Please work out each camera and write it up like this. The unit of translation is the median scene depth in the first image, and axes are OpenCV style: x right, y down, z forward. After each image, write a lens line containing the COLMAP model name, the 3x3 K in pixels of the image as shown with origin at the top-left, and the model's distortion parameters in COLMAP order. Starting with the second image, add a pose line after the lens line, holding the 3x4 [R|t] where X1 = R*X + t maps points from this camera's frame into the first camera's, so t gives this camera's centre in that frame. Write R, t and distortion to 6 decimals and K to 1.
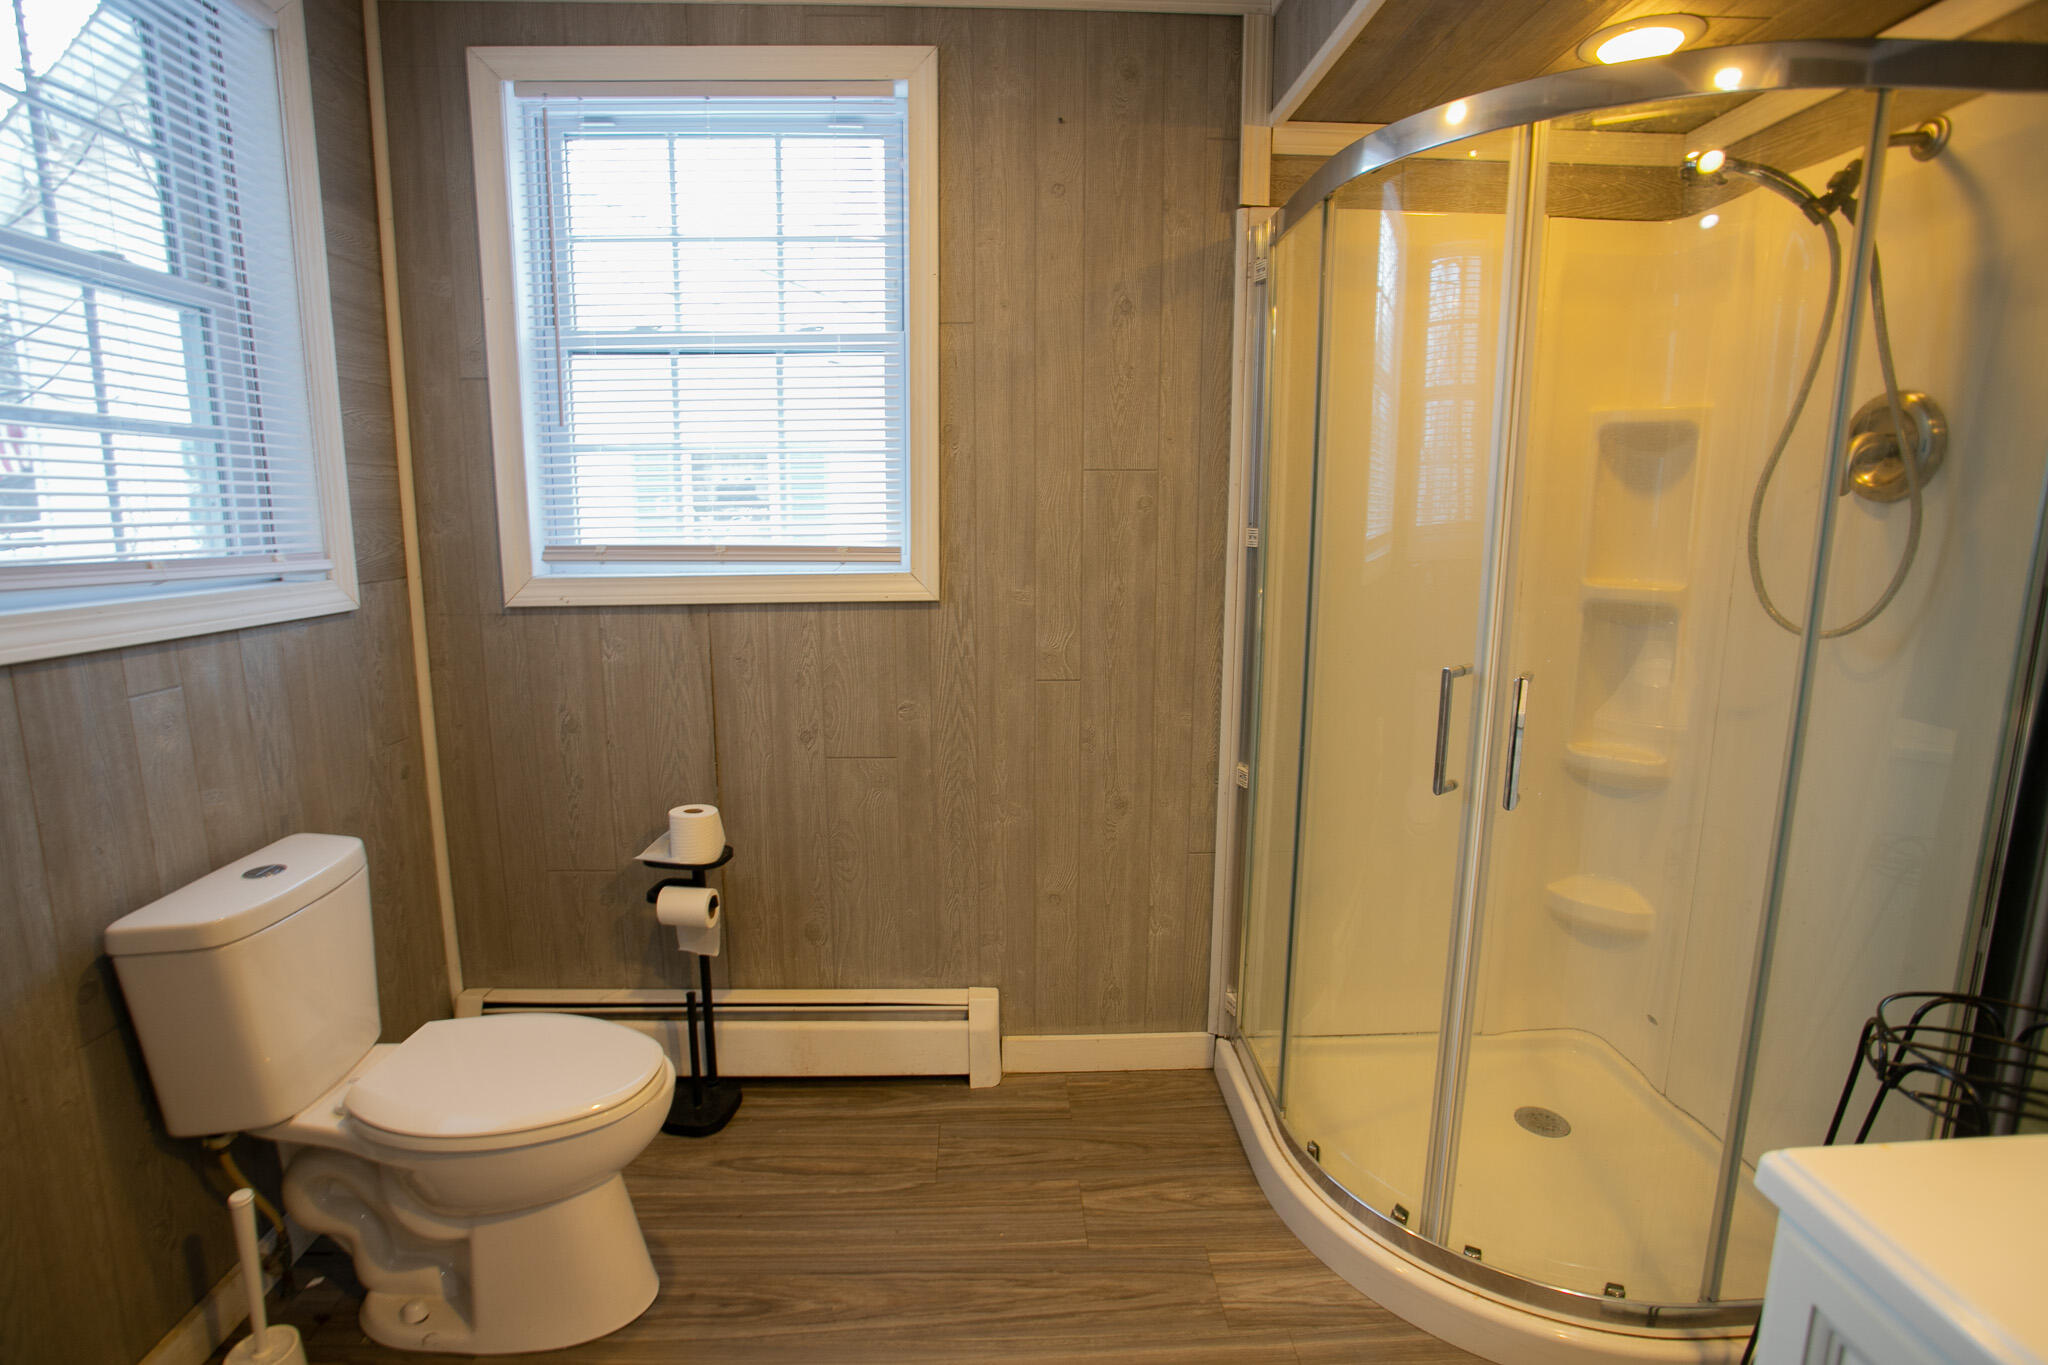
lens RADIAL K [[993.8, 0, 1019.7], [0, 993.8, 679.8], [0, 0, 1]] dist [-0.072683, 0.028104]
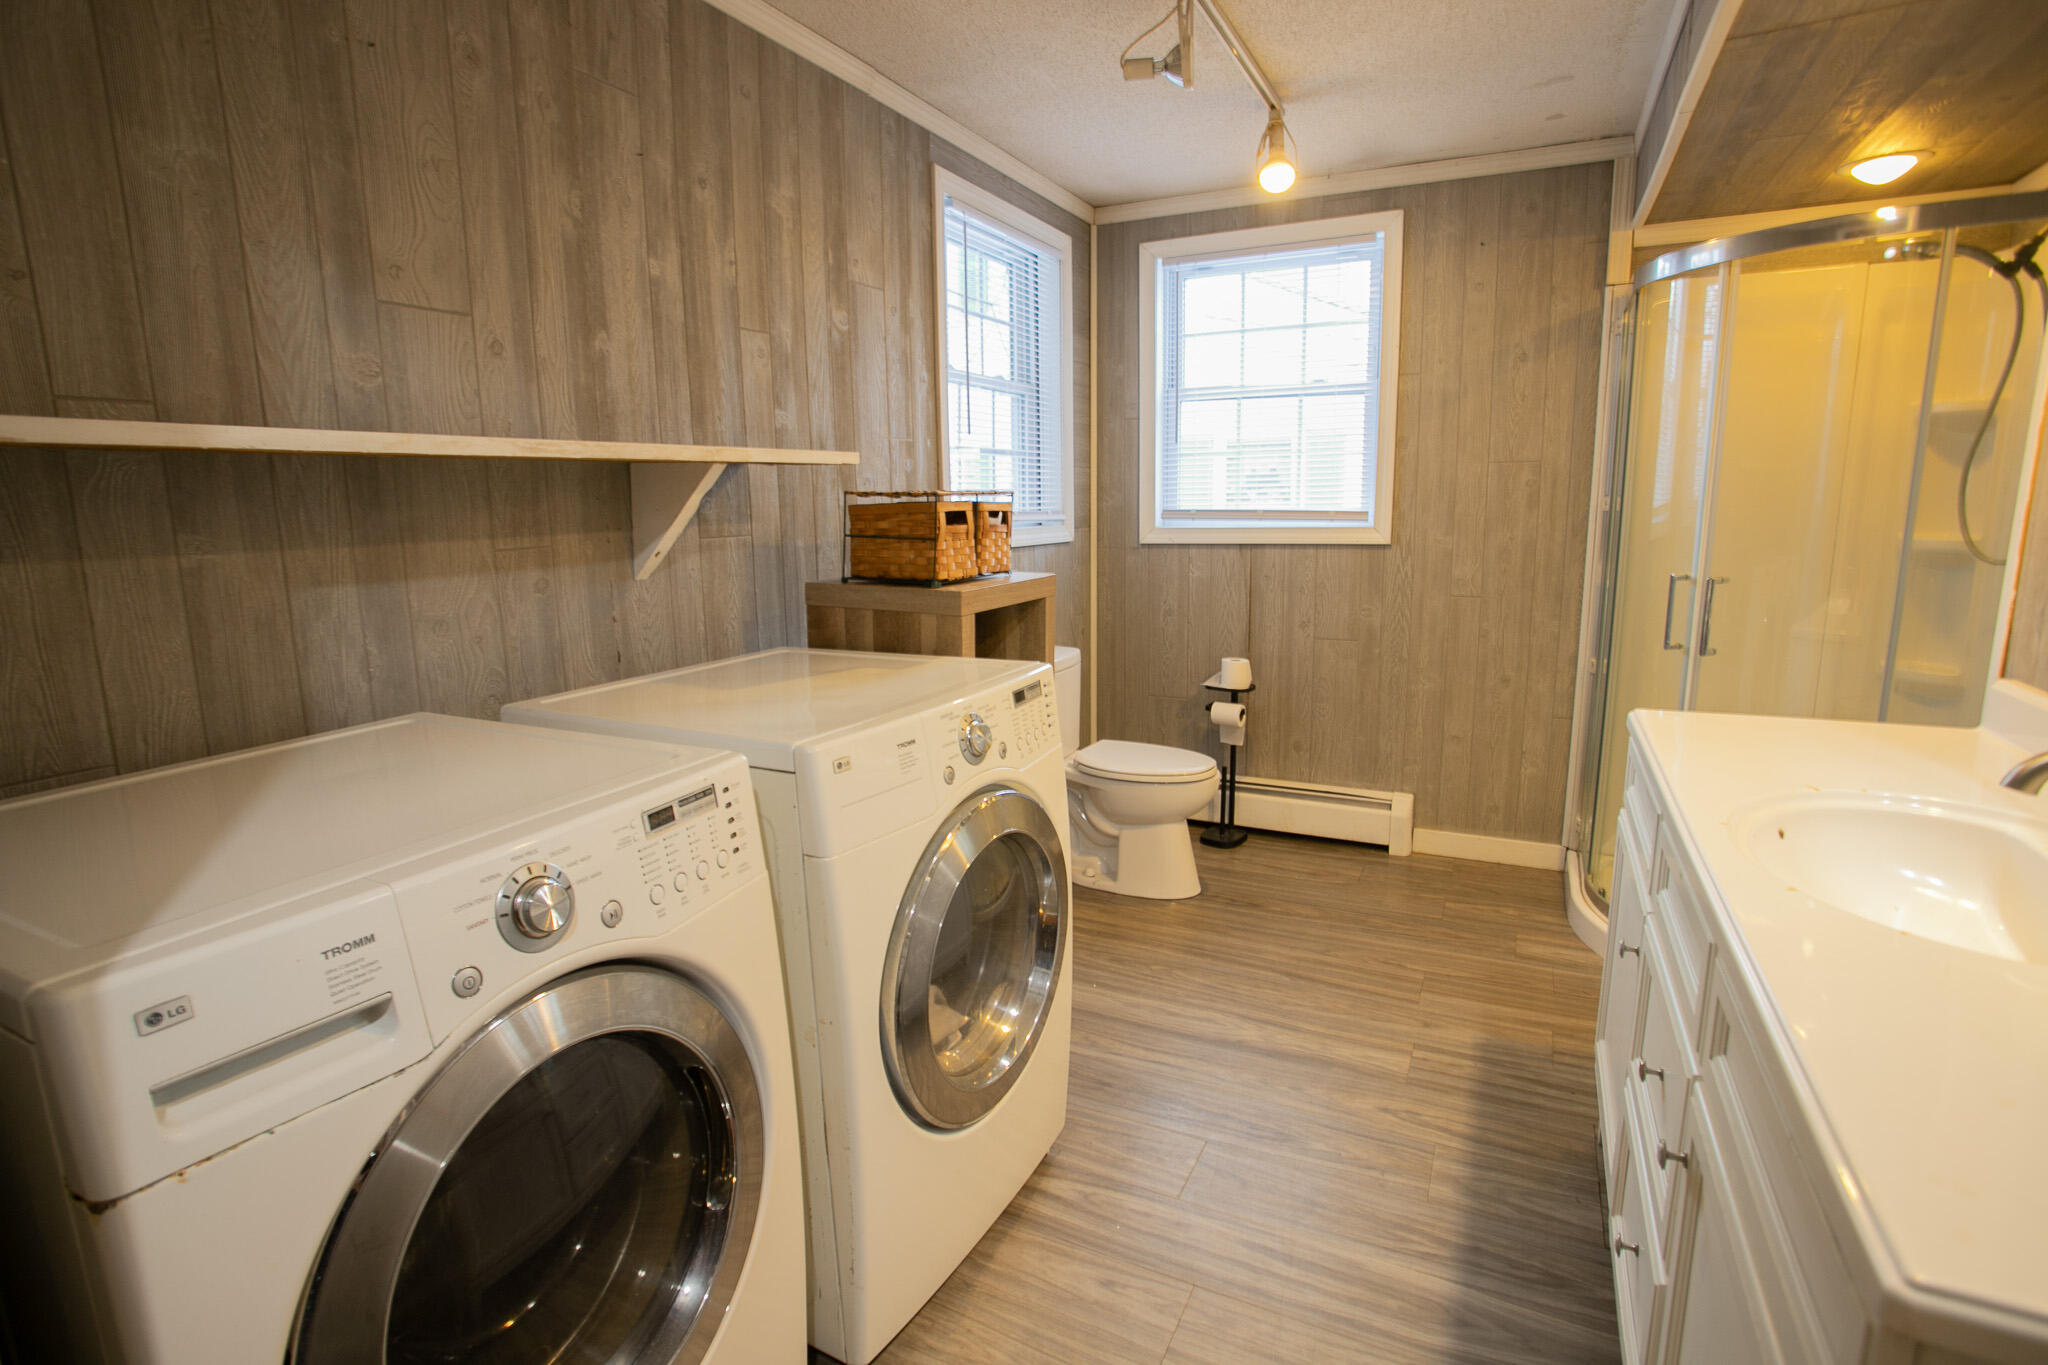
lens RADIAL K [[993.8, 0, 1028.0], [0, 993.8, 674.4], [0, 0, 1]] dist [-0.072683, 0.028104]
pose [[0.876715, 0.069672, -0.475937, 0.185037], [-0.064836, 0.997541, 0.026597, 0.132909], [0.476620, 0.007539, 0.879077, -0.718270]]
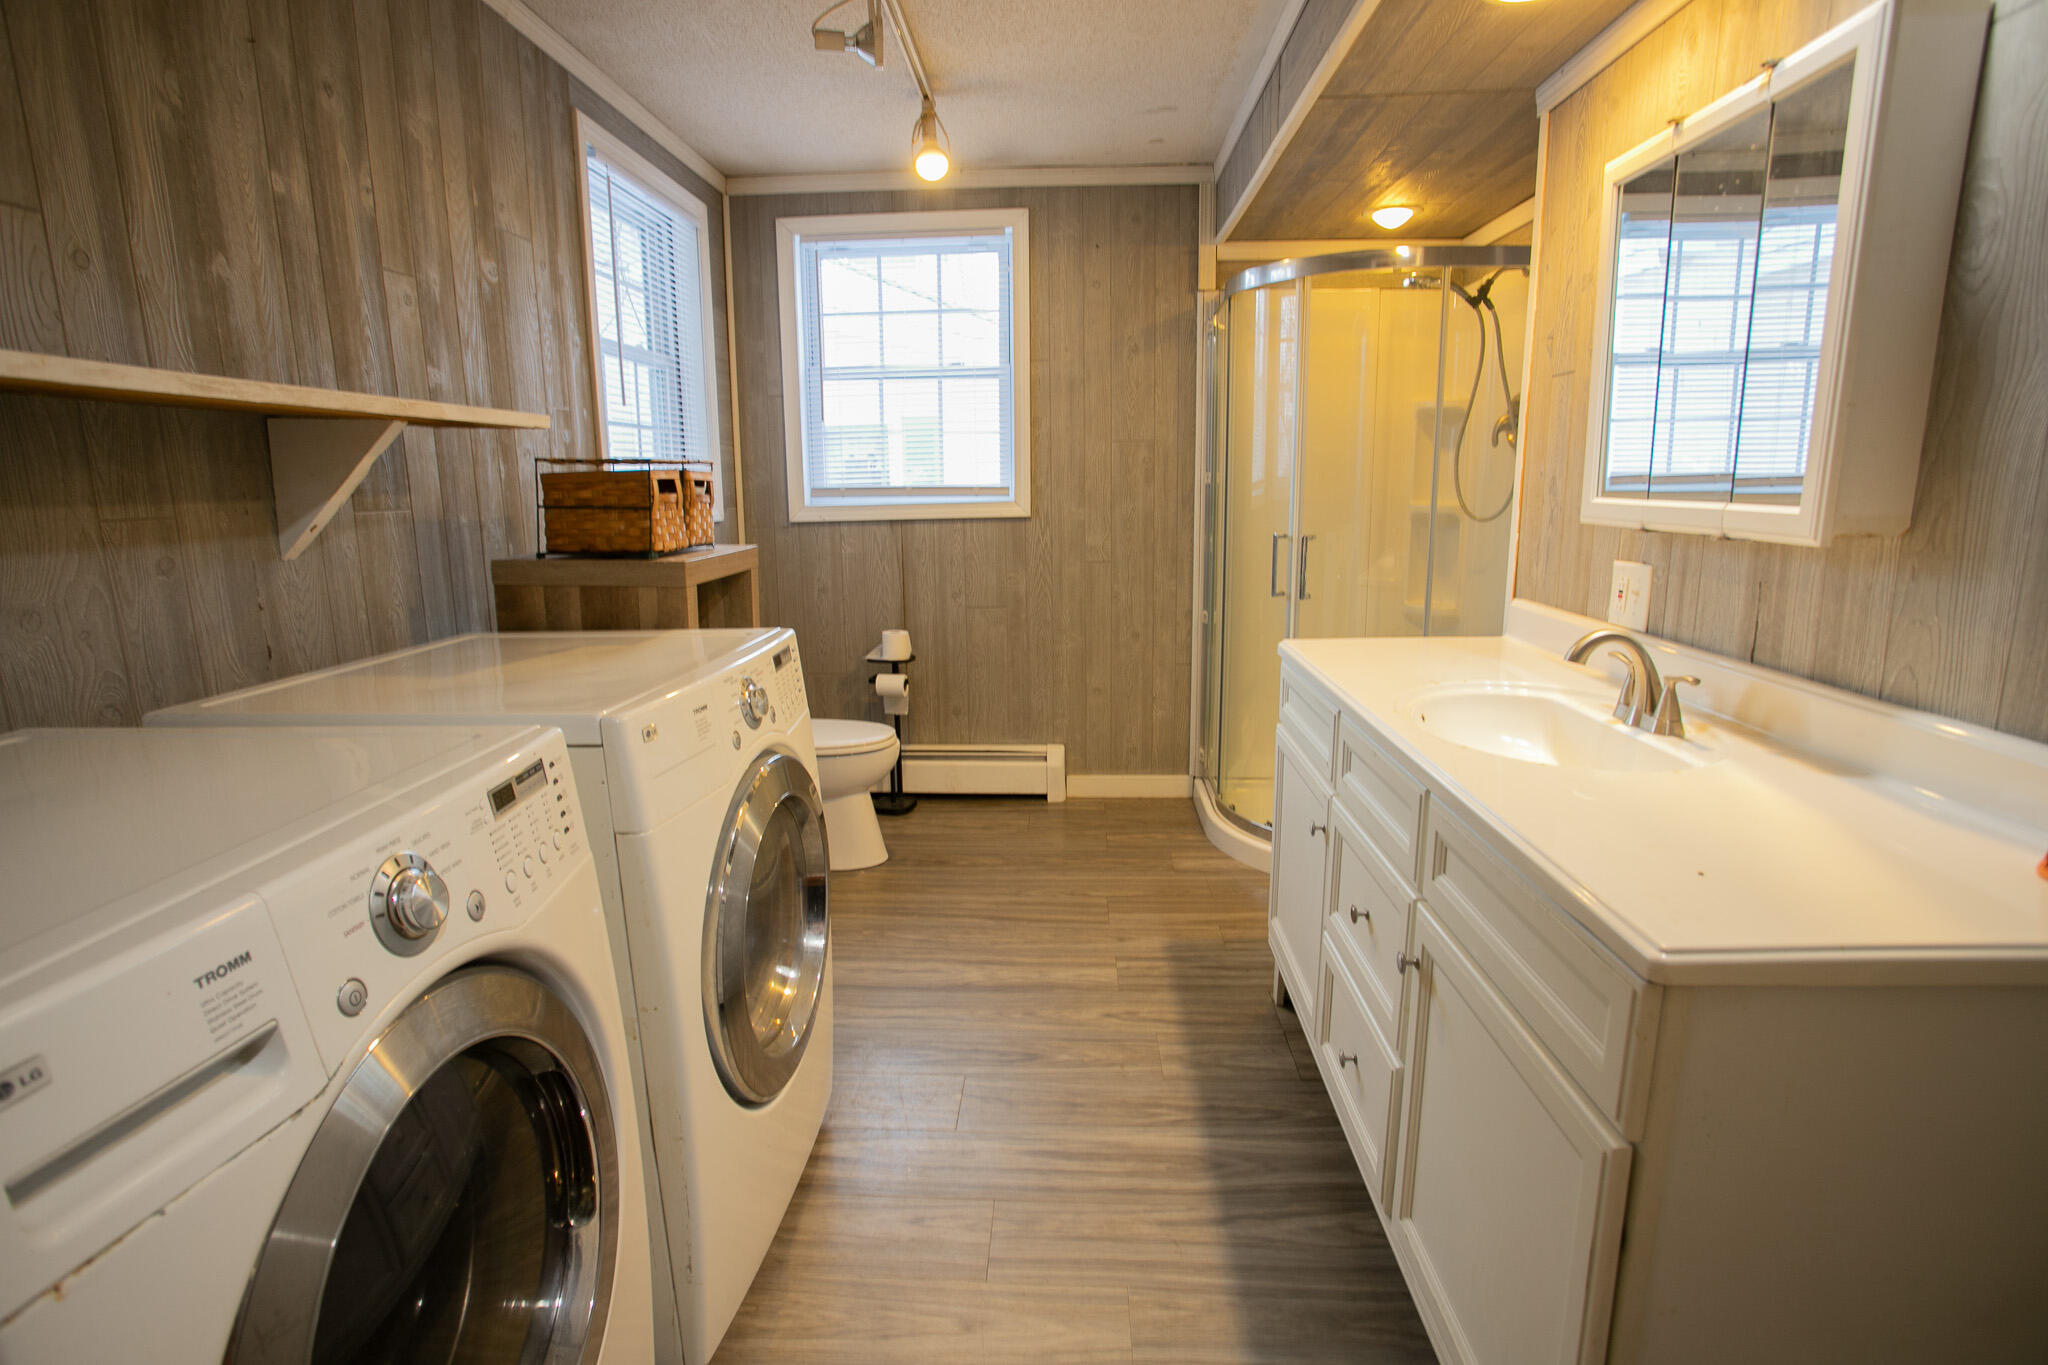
lens RADIAL K [[993.8, 0, 1031.3], [0, 993.8, 672.7], [0, 0, 1]] dist [-0.072683, 0.028104]
pose [[0.996783, 0.002399, -0.080117, 0.064215], [-0.000692, 0.999772, 0.021335, 0.164683], [0.080150, -0.021211, 0.996557, -0.787431]]
